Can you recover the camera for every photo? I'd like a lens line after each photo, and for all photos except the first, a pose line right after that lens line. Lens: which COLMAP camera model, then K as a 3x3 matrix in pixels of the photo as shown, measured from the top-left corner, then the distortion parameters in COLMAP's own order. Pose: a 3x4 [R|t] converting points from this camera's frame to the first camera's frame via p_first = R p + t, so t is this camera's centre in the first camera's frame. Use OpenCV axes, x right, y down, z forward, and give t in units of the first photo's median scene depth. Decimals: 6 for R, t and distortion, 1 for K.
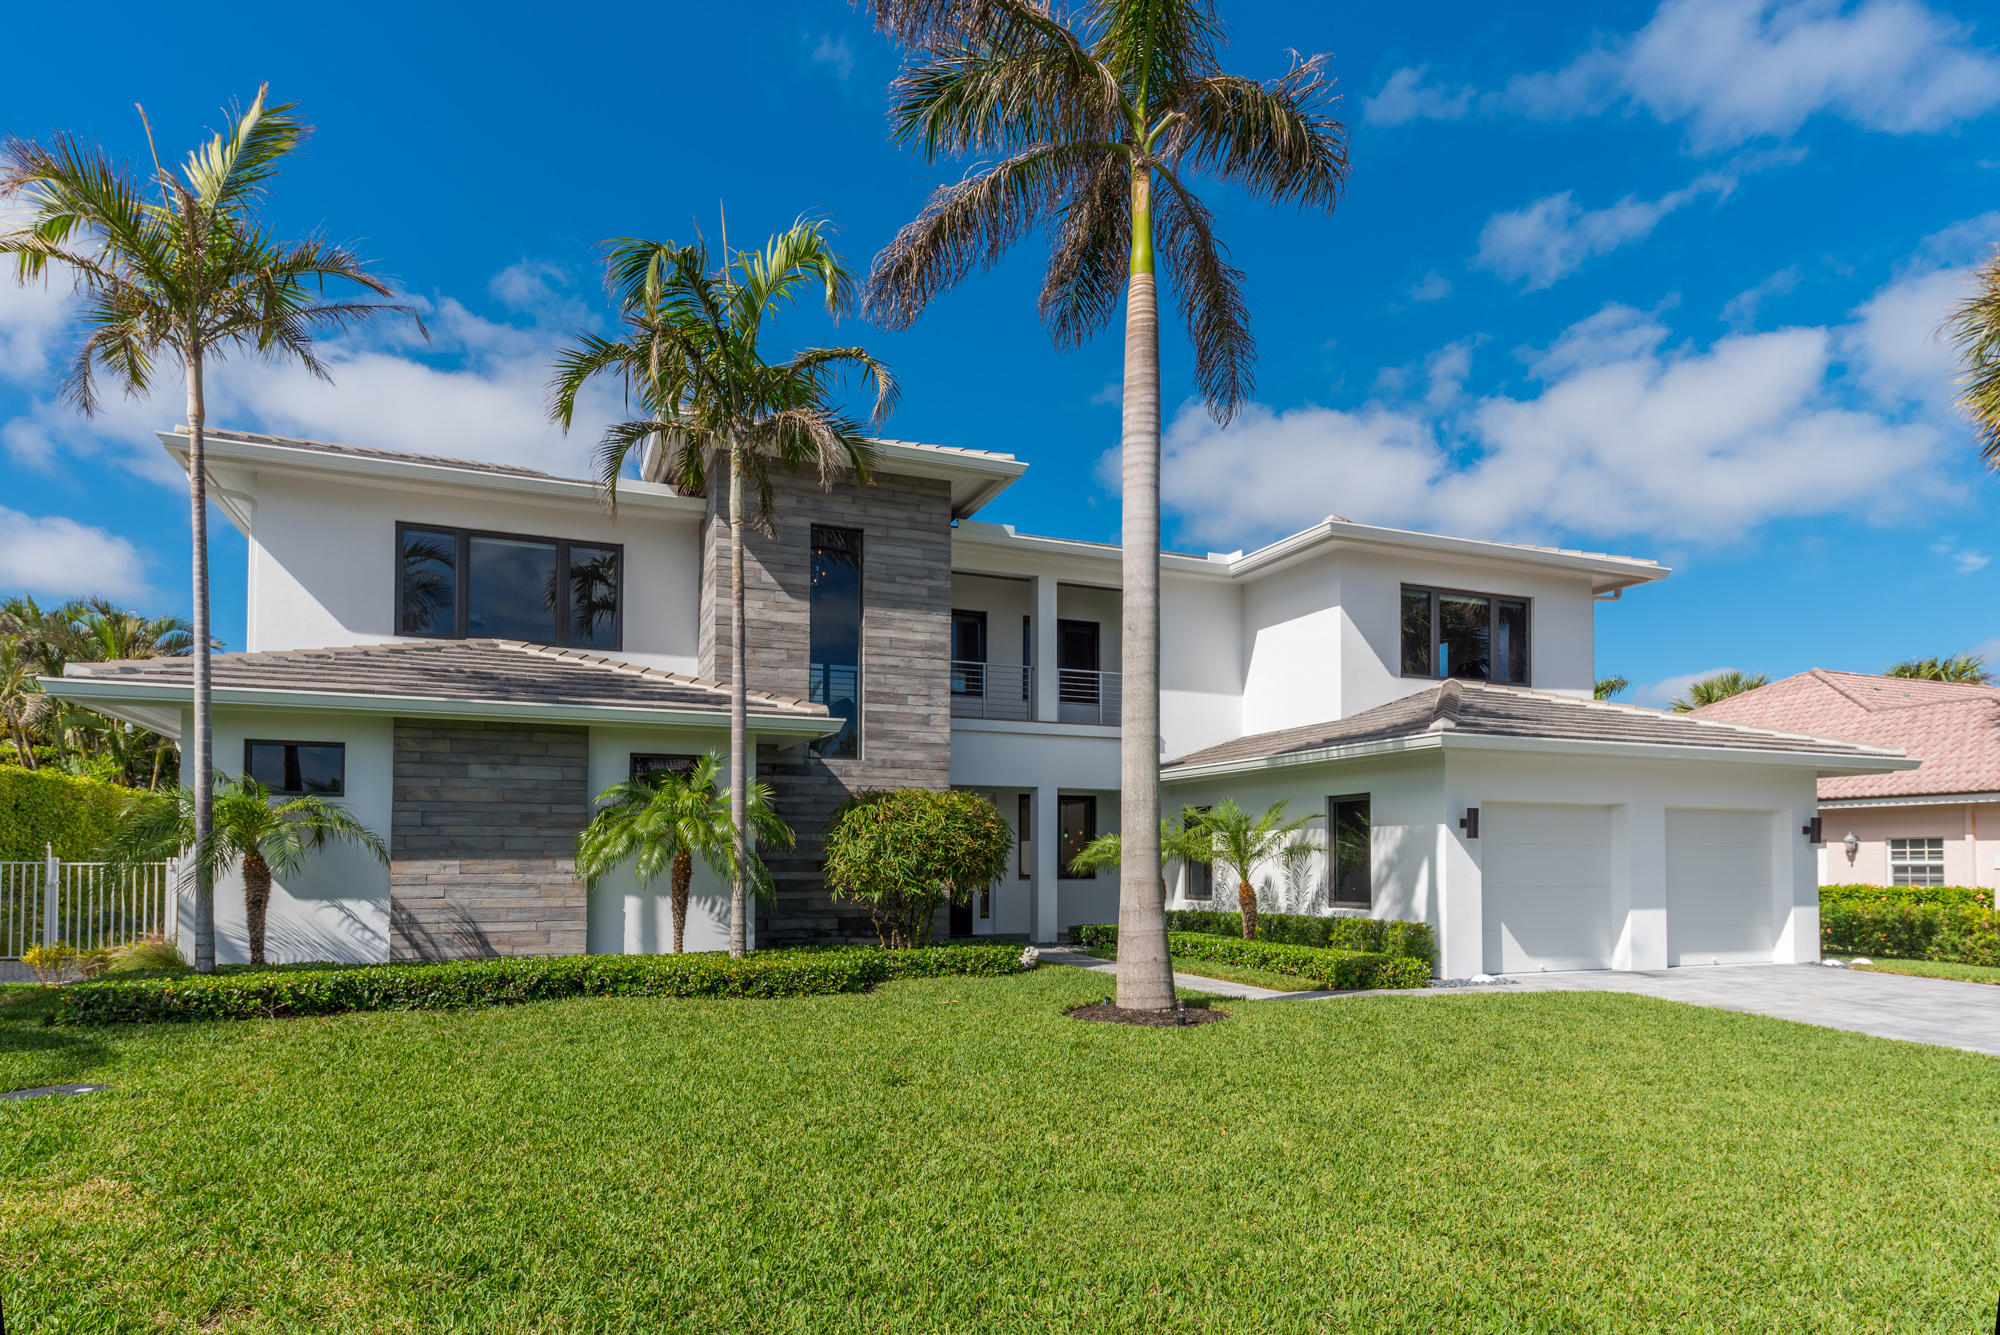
lens RADIAL K [[1082.9, 0, 909.6], [0, 1082.9, 842.8], [0, 0, 1]] dist [0.001674, 0.000655]
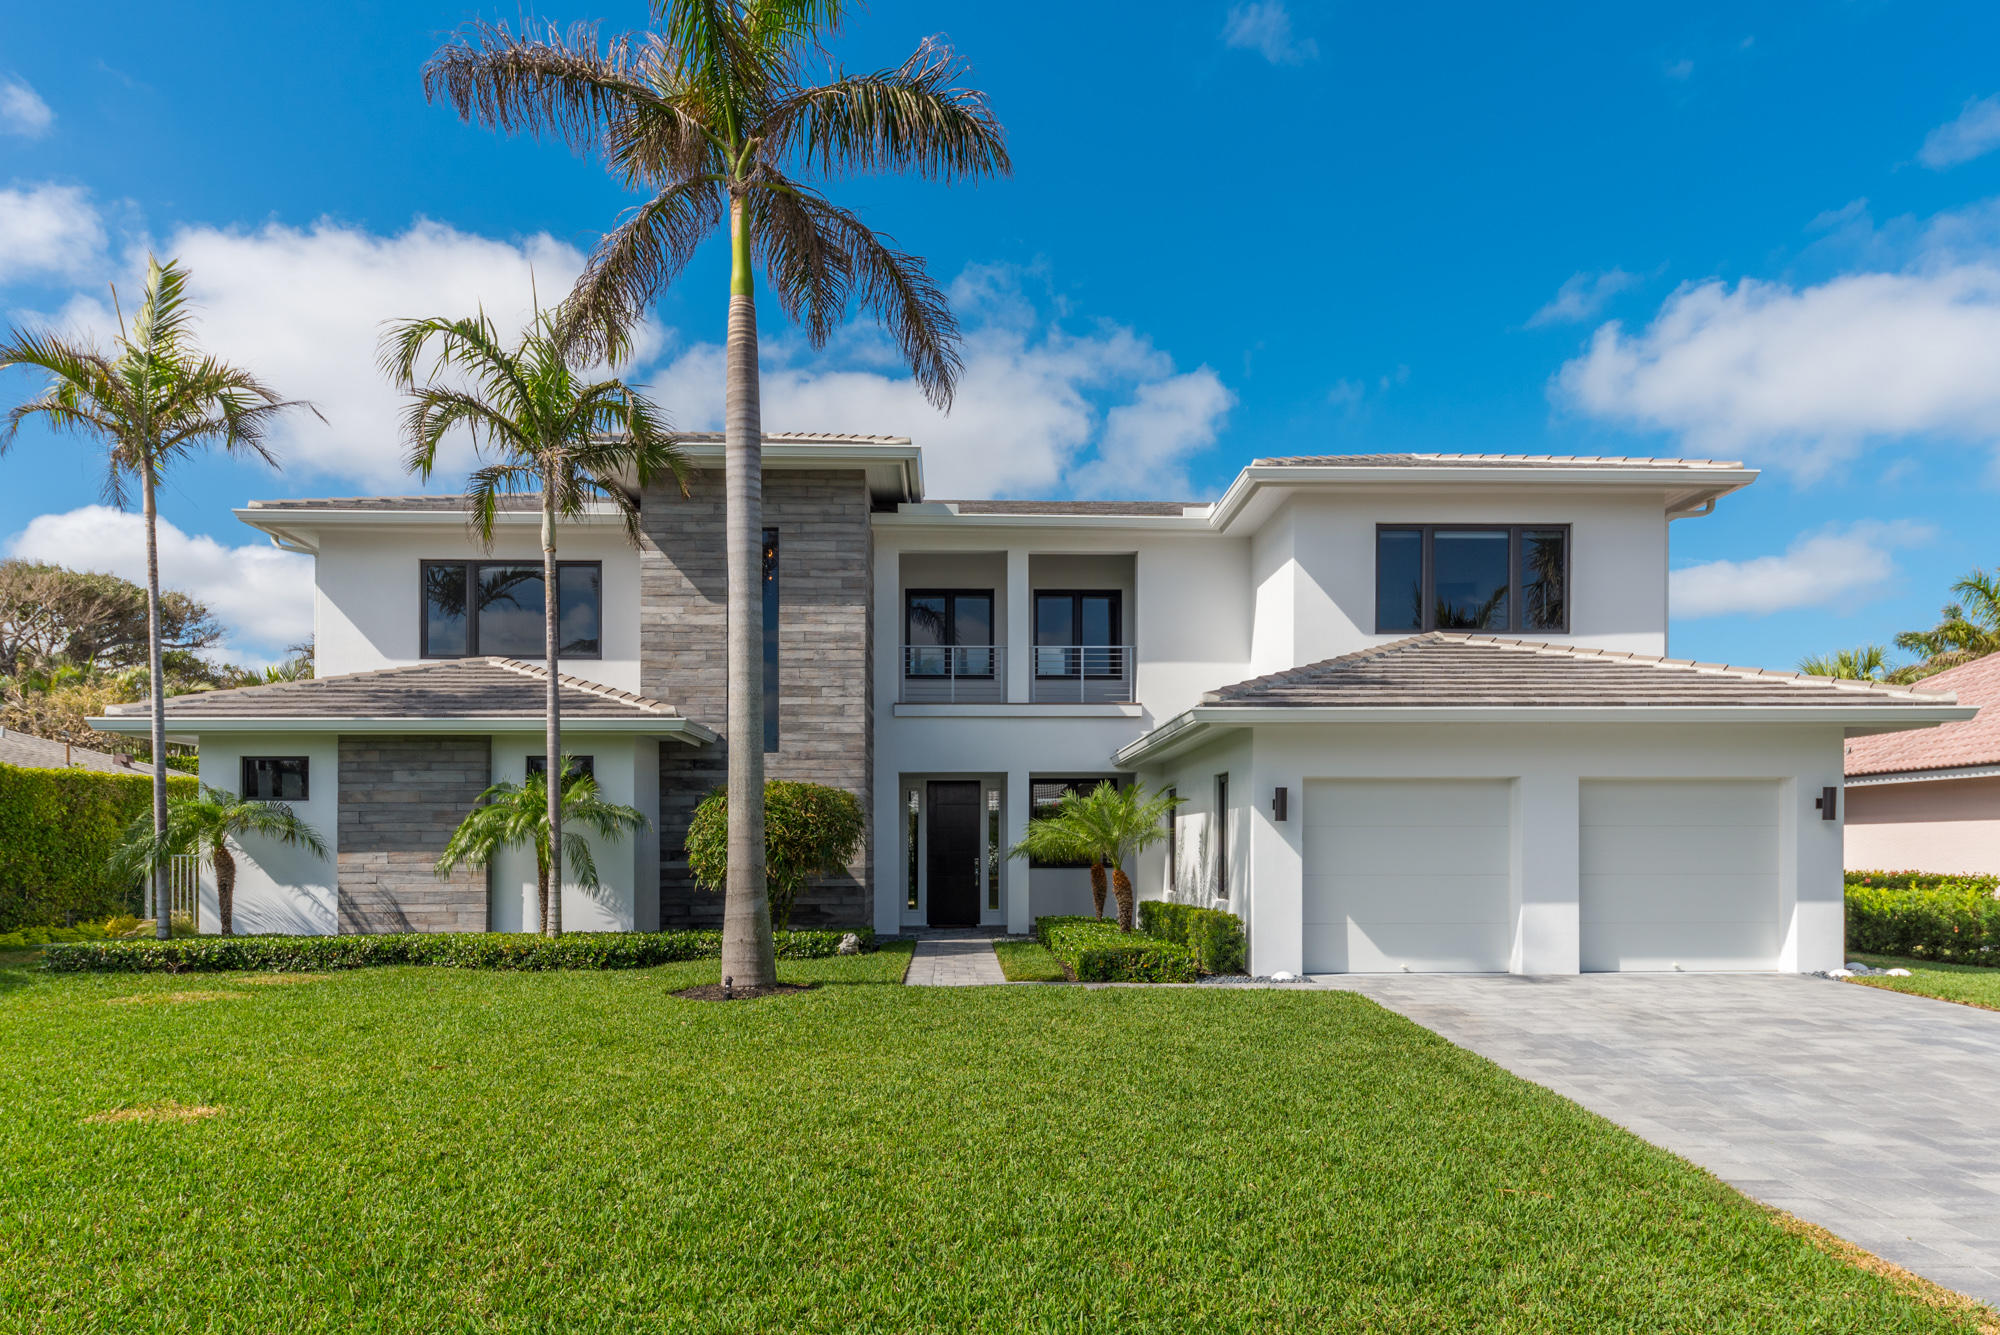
lens RADIAL K [[1241.1, 0, 994.5], [0, 1241.1, 859.1], [0, 0, 1]] dist [-0.001720, -0.000384]
pose [[0.939256, -0.003930, -0.343196, 0.592321], [0.012046, 0.999696, 0.021519, 0.002227], [0.343007, -0.024345, 0.939017, -0.046685]]
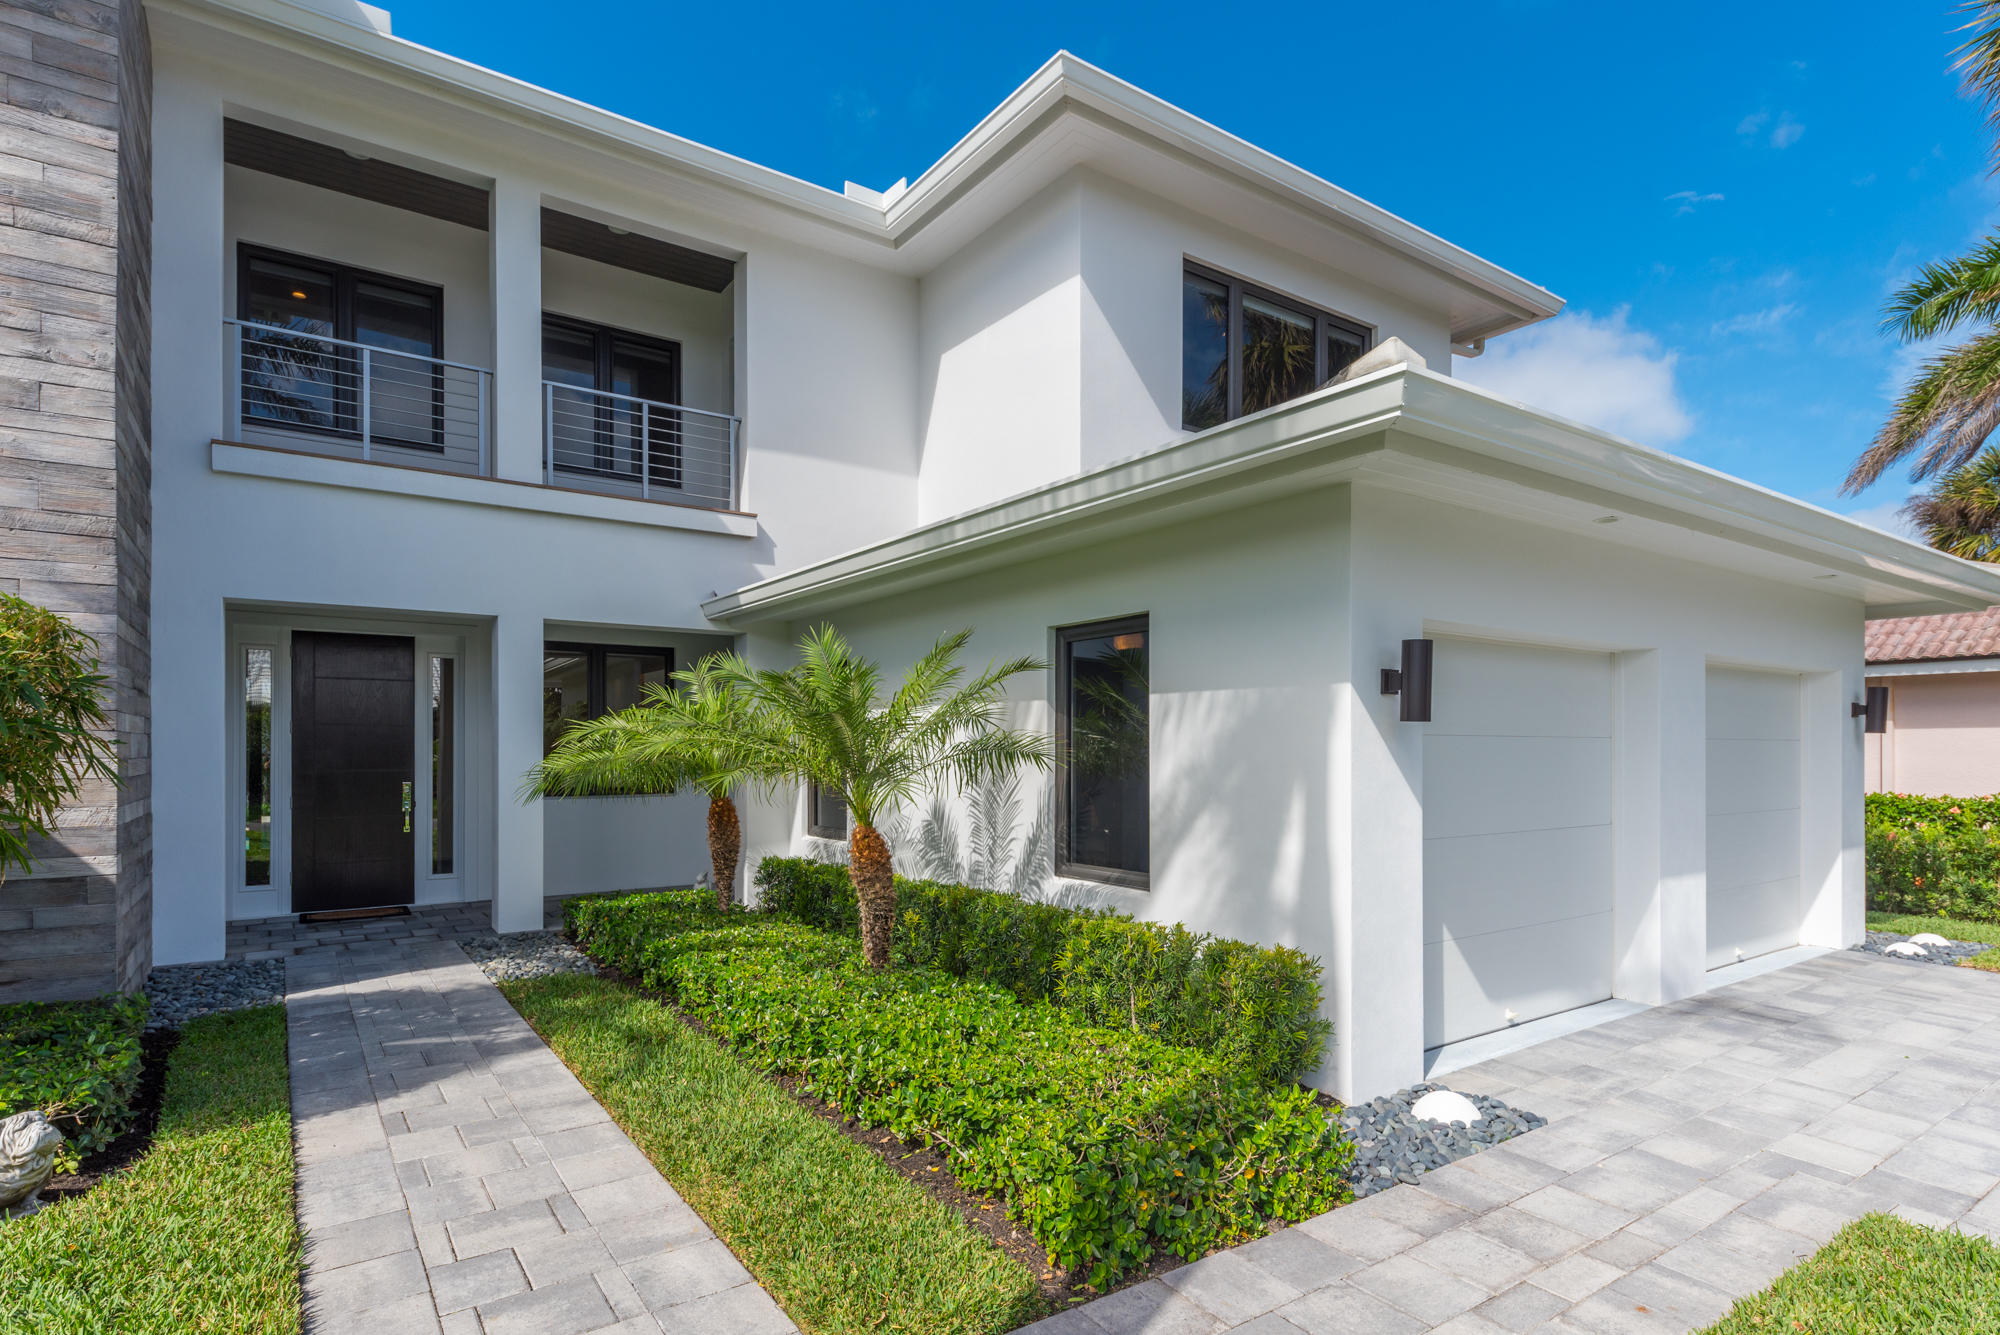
lens RADIAL K [[933.5, 0, 946.0], [0, 933.5, 746.5], [0, 0, 1]] dist [0.002622, 0.000549]
pose [[0.970303, -0.003621, 0.241865, 0.259900], [-0.000959, 0.999822, 0.018817, -0.001400], [-0.241890, -0.018490, 0.970127, 0.663747]]
